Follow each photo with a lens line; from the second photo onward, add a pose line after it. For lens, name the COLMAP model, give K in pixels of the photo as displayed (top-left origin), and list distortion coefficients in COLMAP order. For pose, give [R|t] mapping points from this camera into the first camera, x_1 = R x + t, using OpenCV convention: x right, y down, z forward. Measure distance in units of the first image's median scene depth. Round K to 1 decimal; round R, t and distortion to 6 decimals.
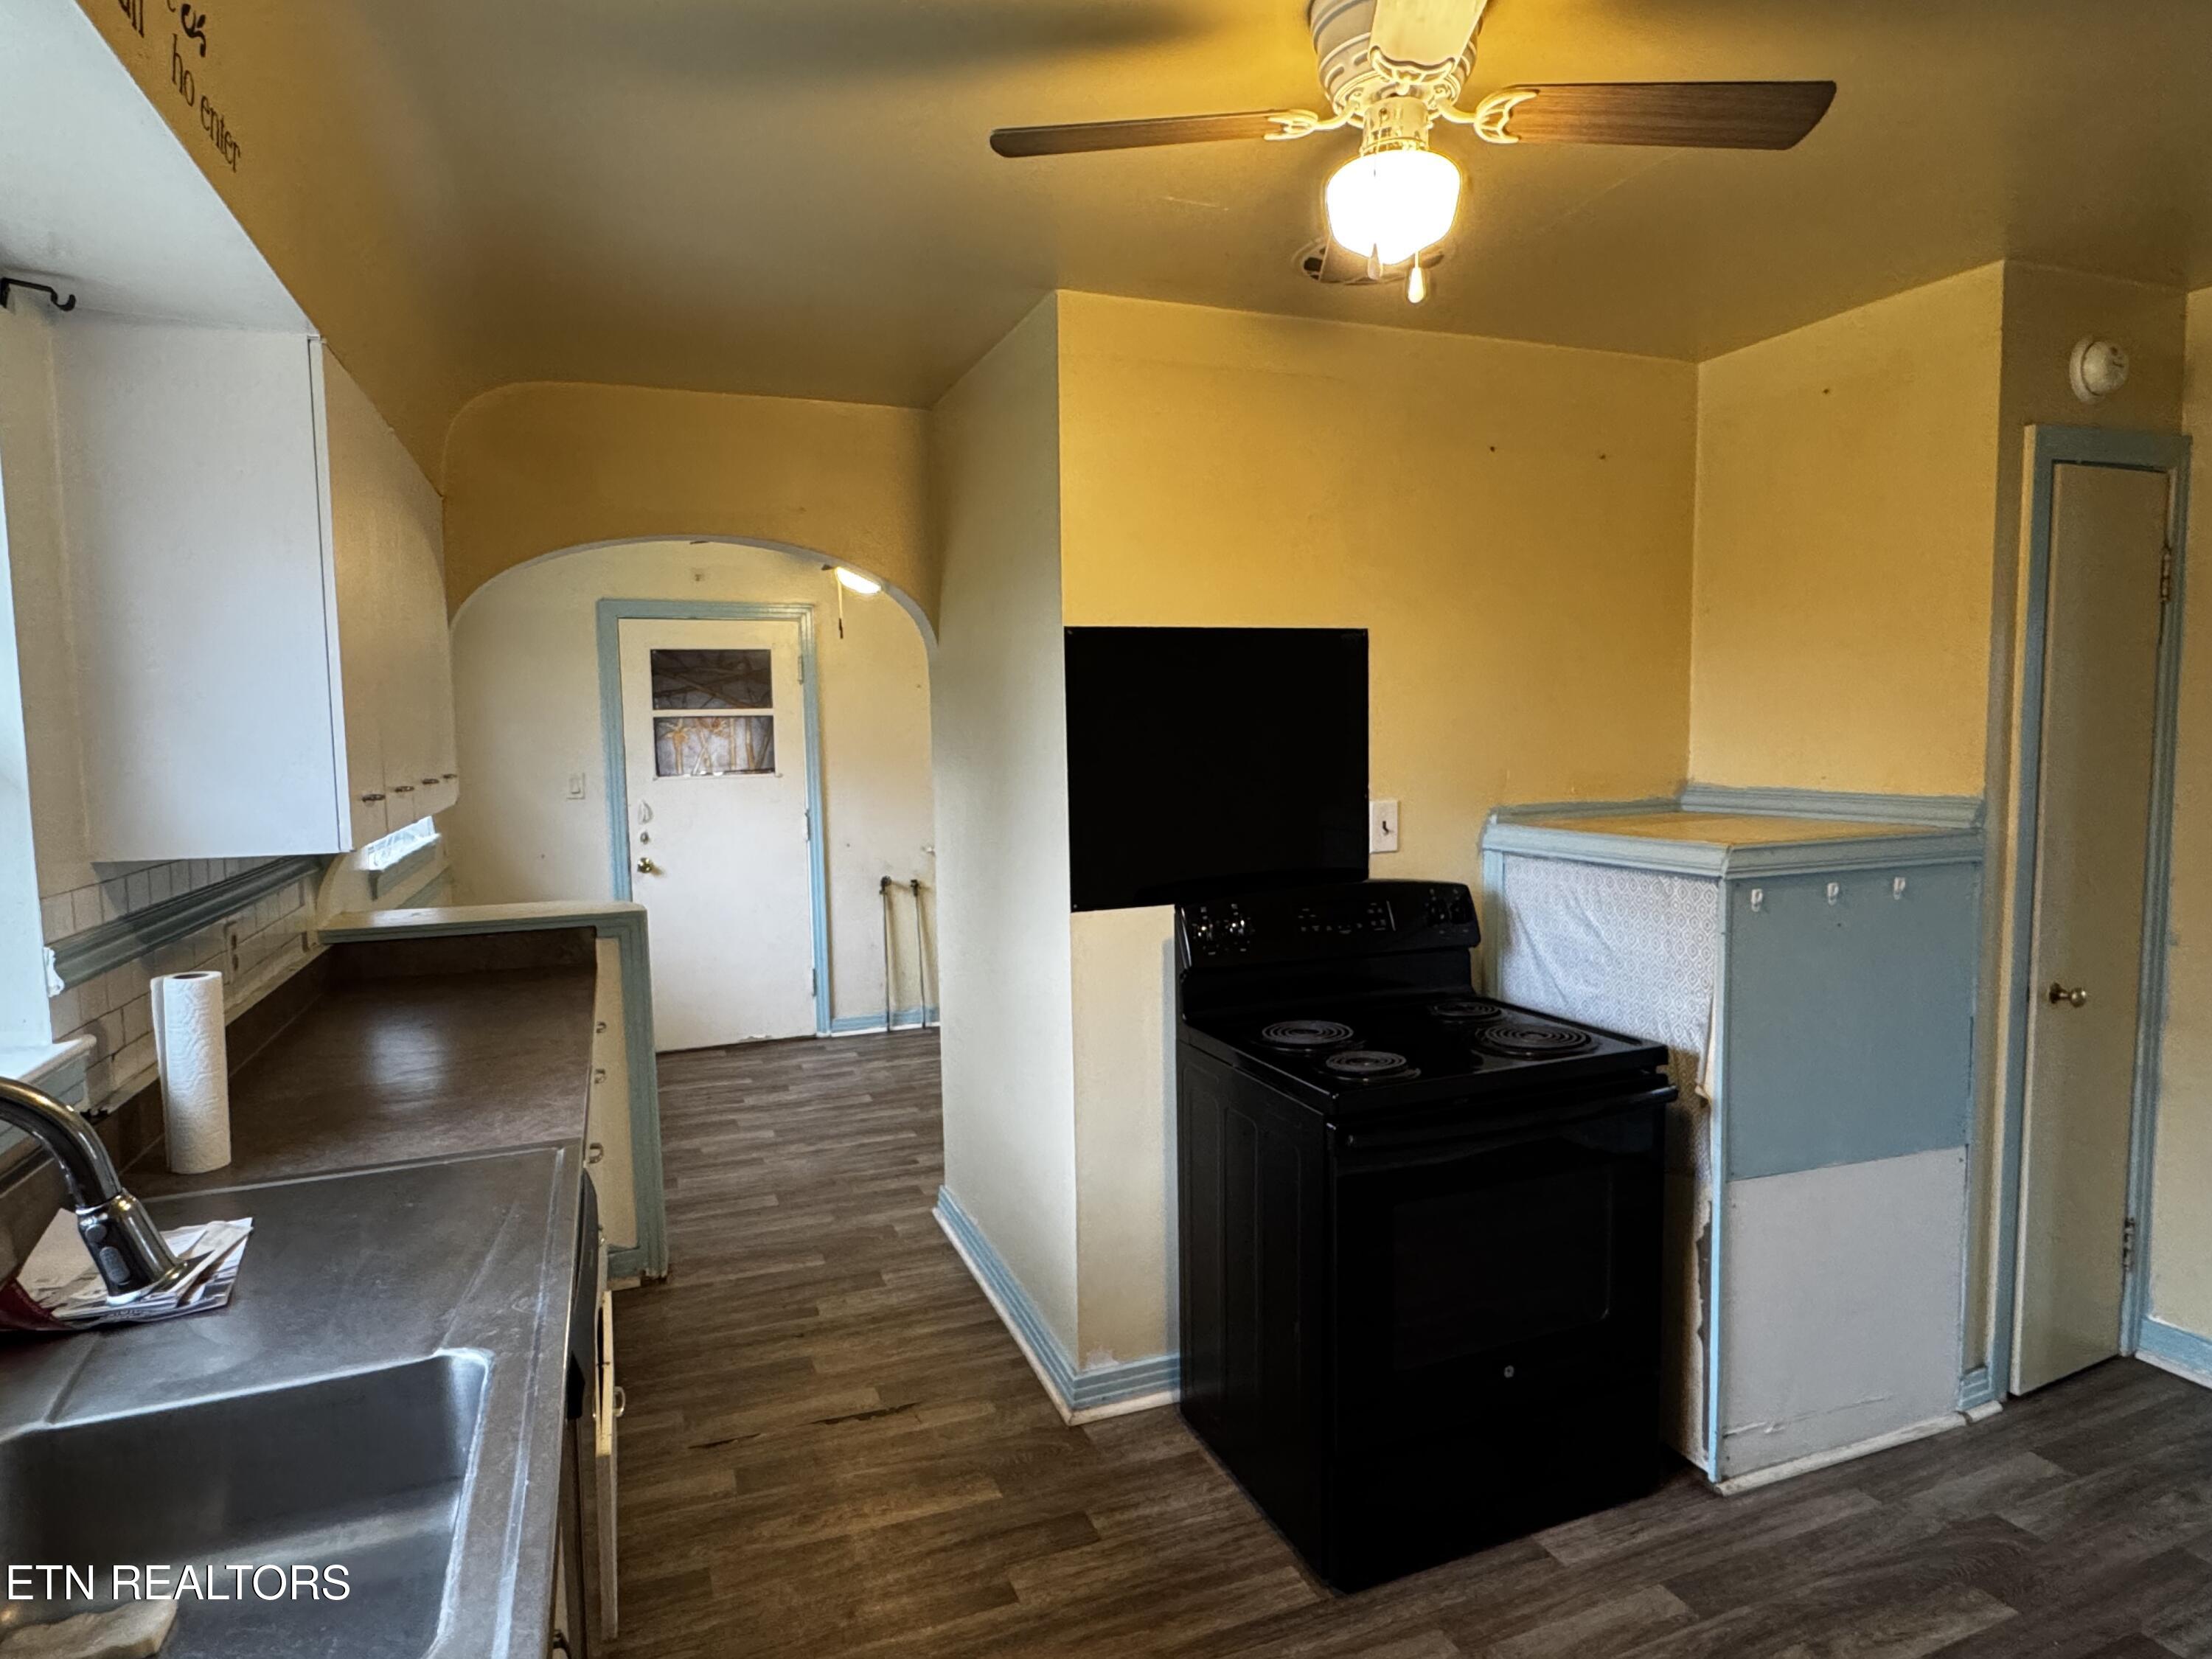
lens RADIAL K [[1260.4, 0, 1105.0], [0, 1260.4, 838.9], [0, 0, 1]] dist [-0.003539, 0.000994]
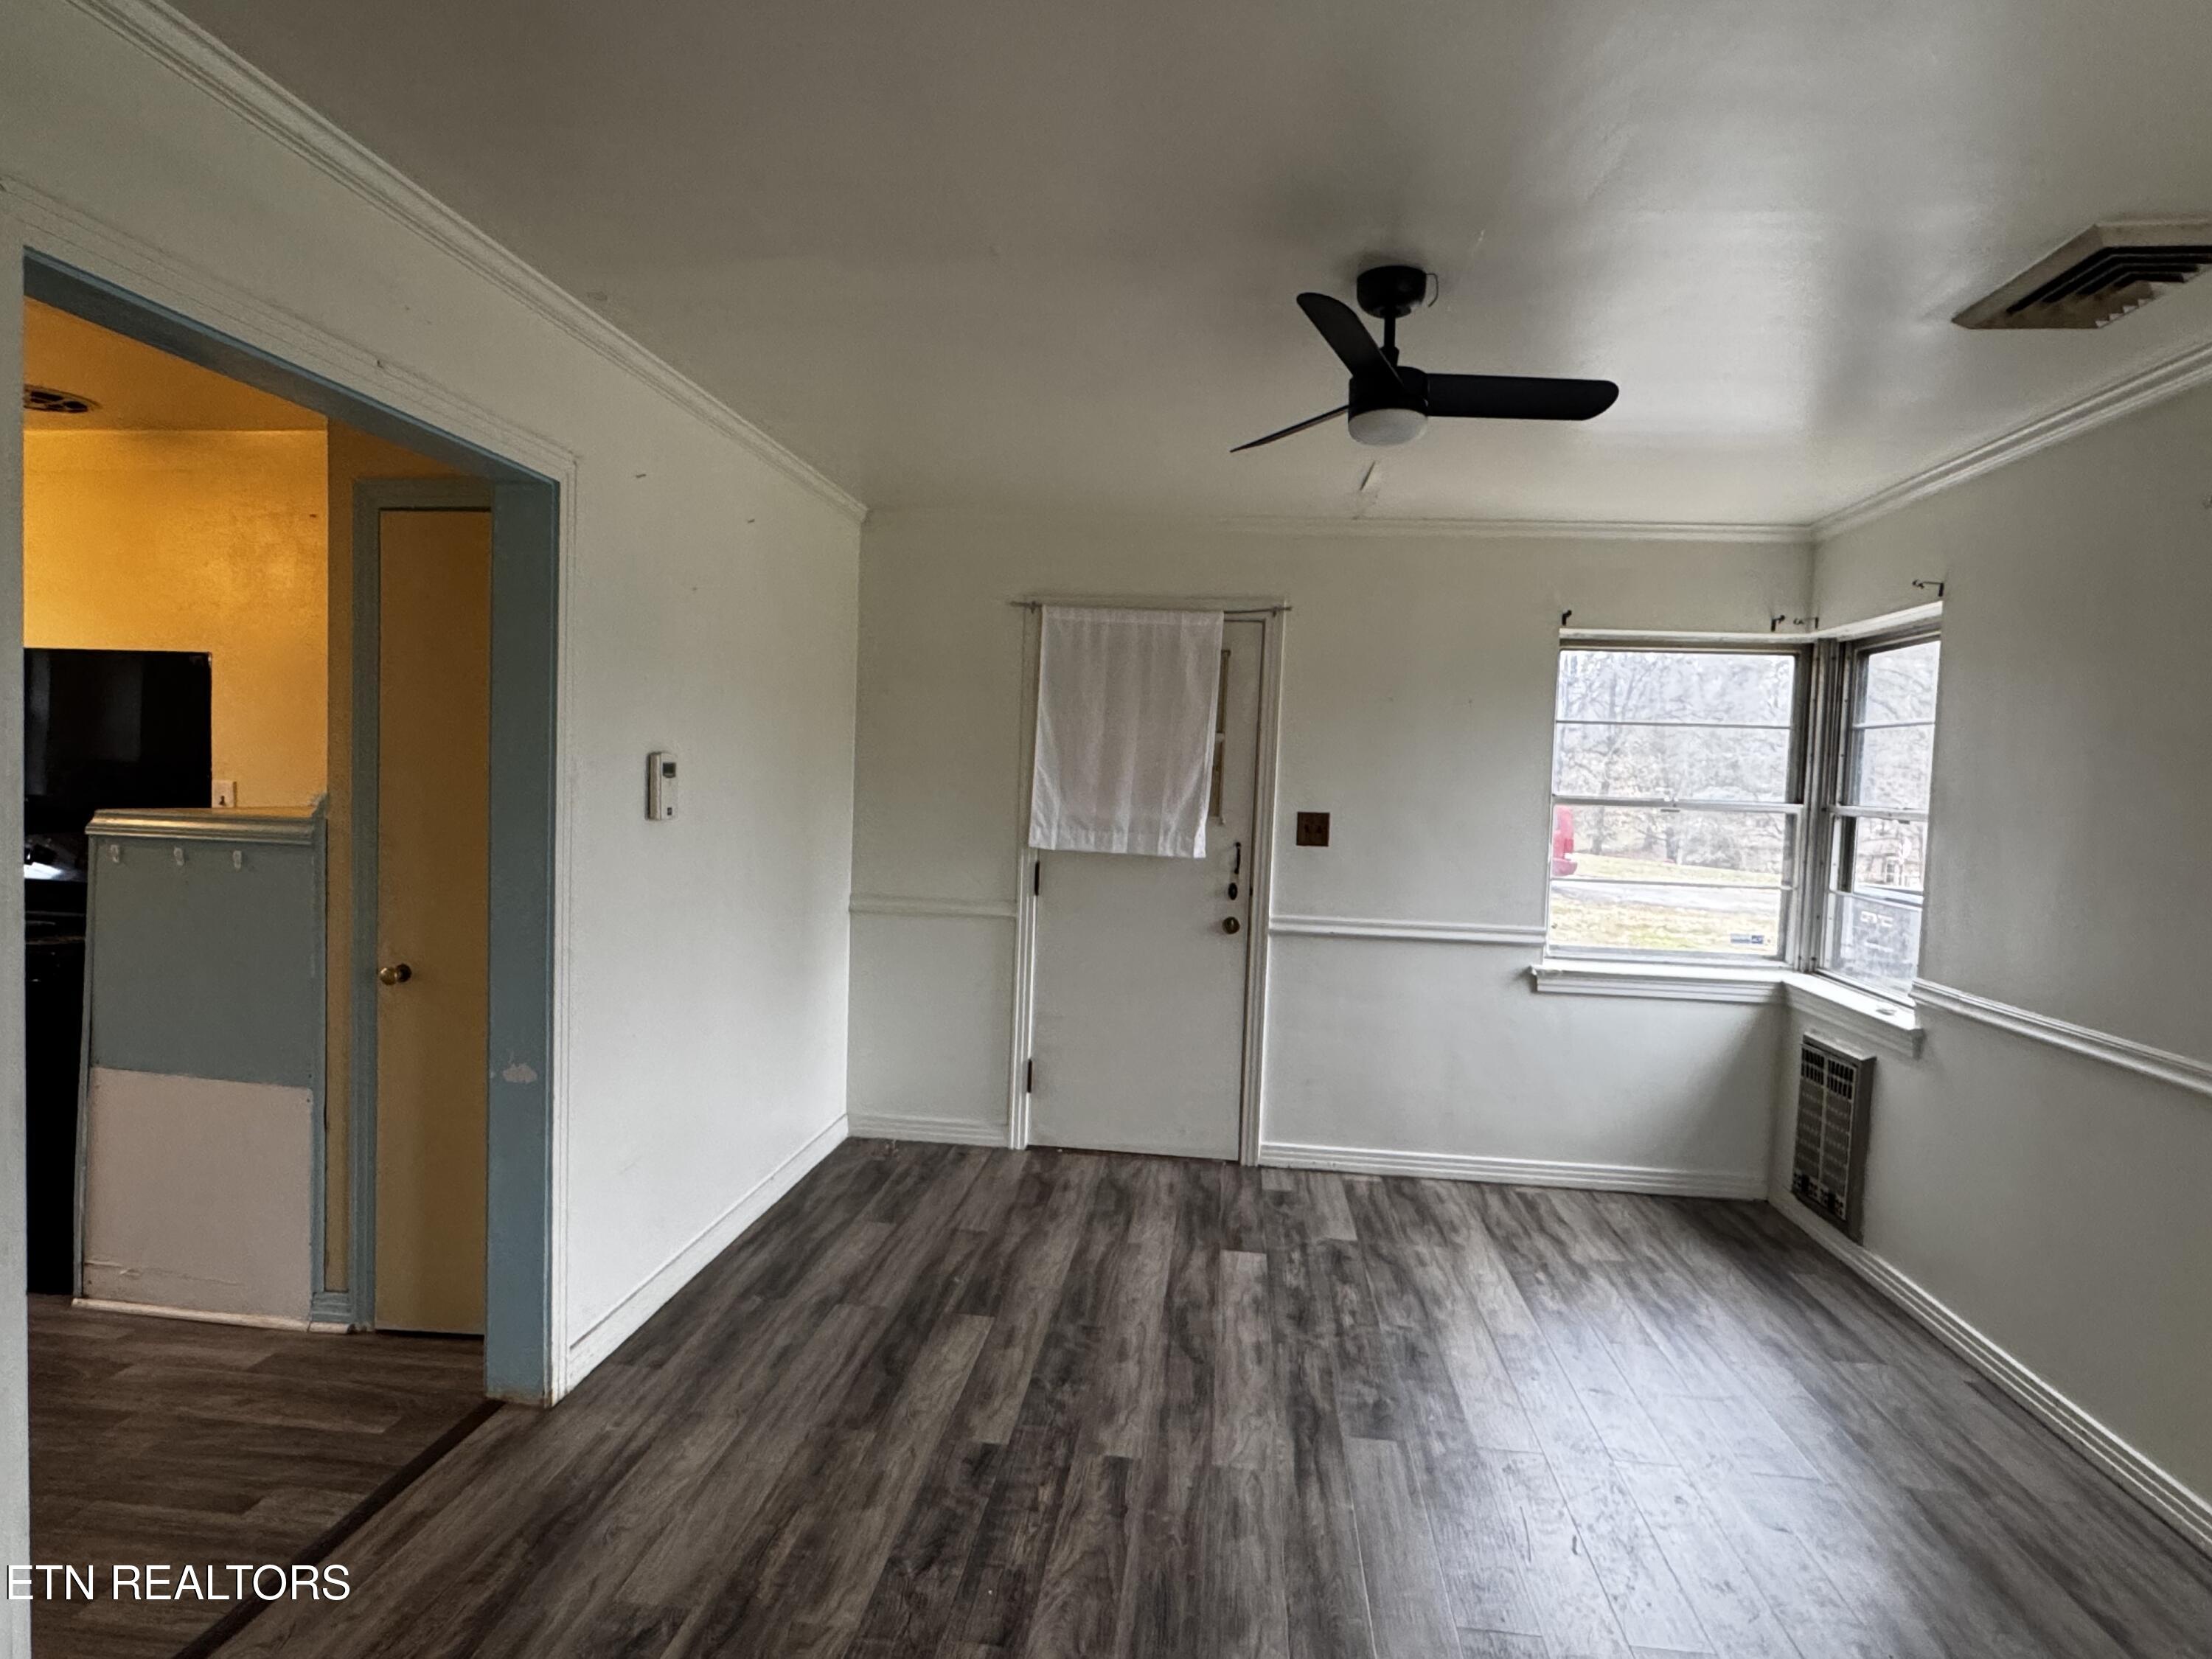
lens RADIAL K [[1260.4, 0, 1095.7], [0, 1260.4, 832.2], [0, 0, 1]] dist [-0.003539, 0.000994]
pose [[0.881433, 0.071173, -0.466916, 1.851220], [-0.089439, 0.995846, -0.017042, -0.040406], [0.463764, 0.056782, 0.884137, 0.284053]]
